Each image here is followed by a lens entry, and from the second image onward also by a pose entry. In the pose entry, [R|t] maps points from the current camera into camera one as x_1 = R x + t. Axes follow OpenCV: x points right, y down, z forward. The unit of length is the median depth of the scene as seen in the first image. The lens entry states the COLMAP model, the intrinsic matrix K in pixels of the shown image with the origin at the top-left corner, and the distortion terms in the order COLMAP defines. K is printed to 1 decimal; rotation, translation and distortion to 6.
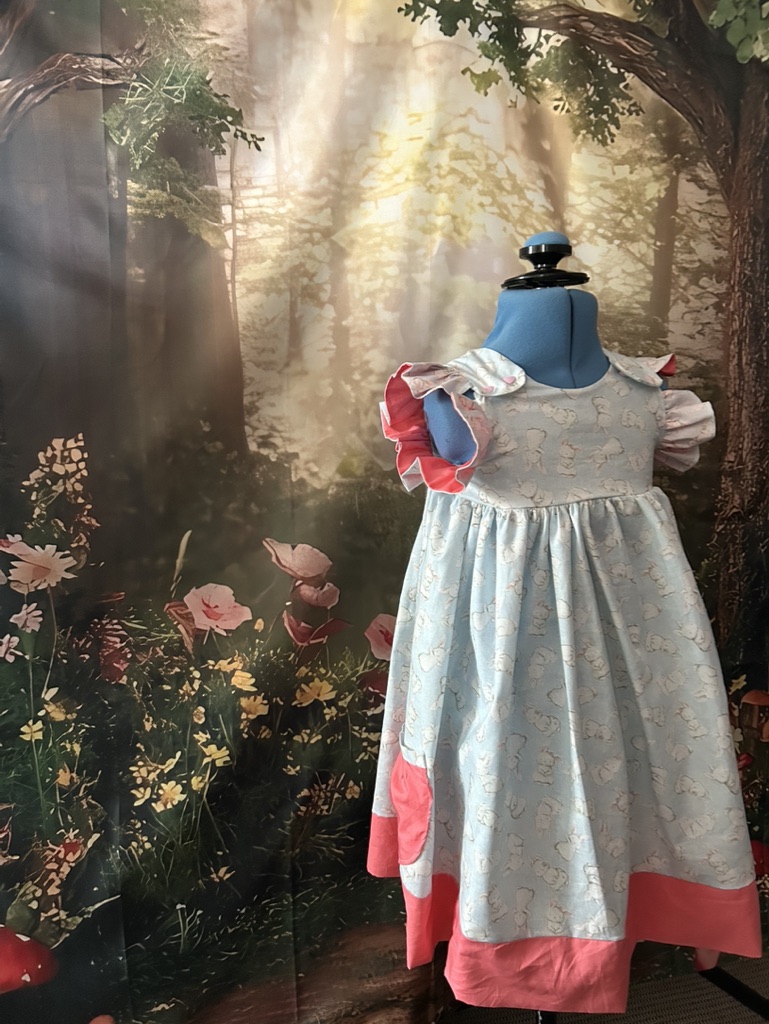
lens RADIAL K [[764.1, 0, 373.7], [0, 764.1, 513.7], [0, 0, 1]] dist [-0.006127, 0.009385]
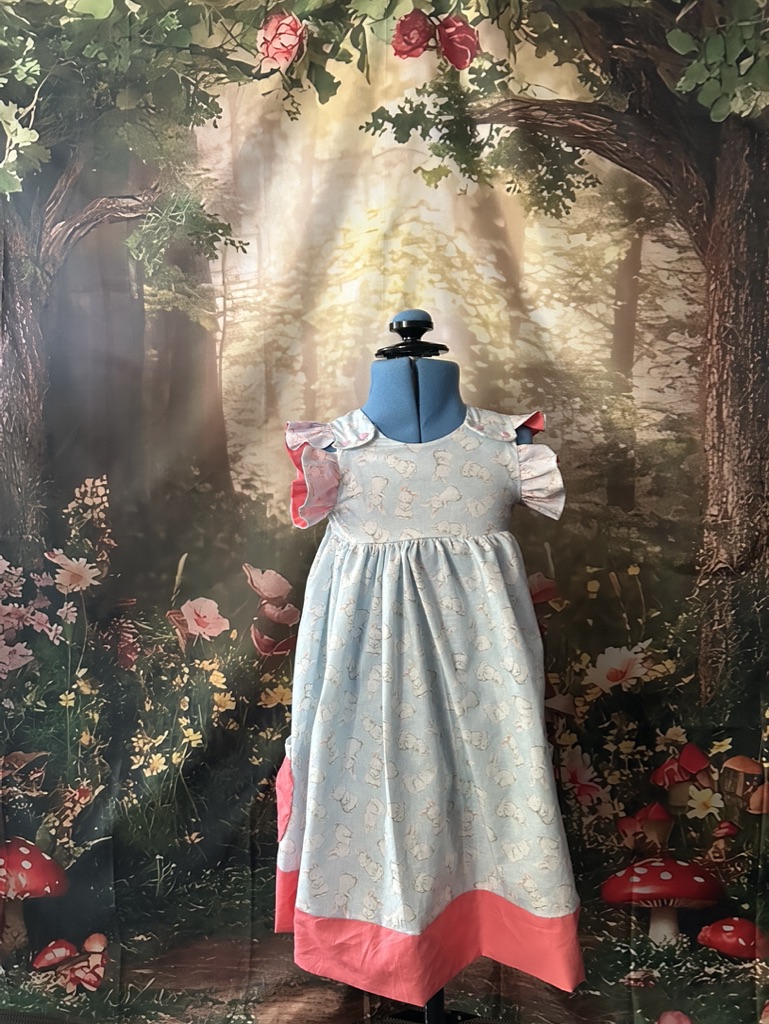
lens RADIAL K [[761.7, 0, 391.8], [0, 761.7, 519.0], [0, 0, 1]] dist [0.010256, 0.005142]
pose [[0.942400, 0.036117, -0.332533, 0.482327], [-0.054446, 0.997458, -0.045964, 0.004960], [0.330028, 0.061422, 0.941971, -0.073050]]
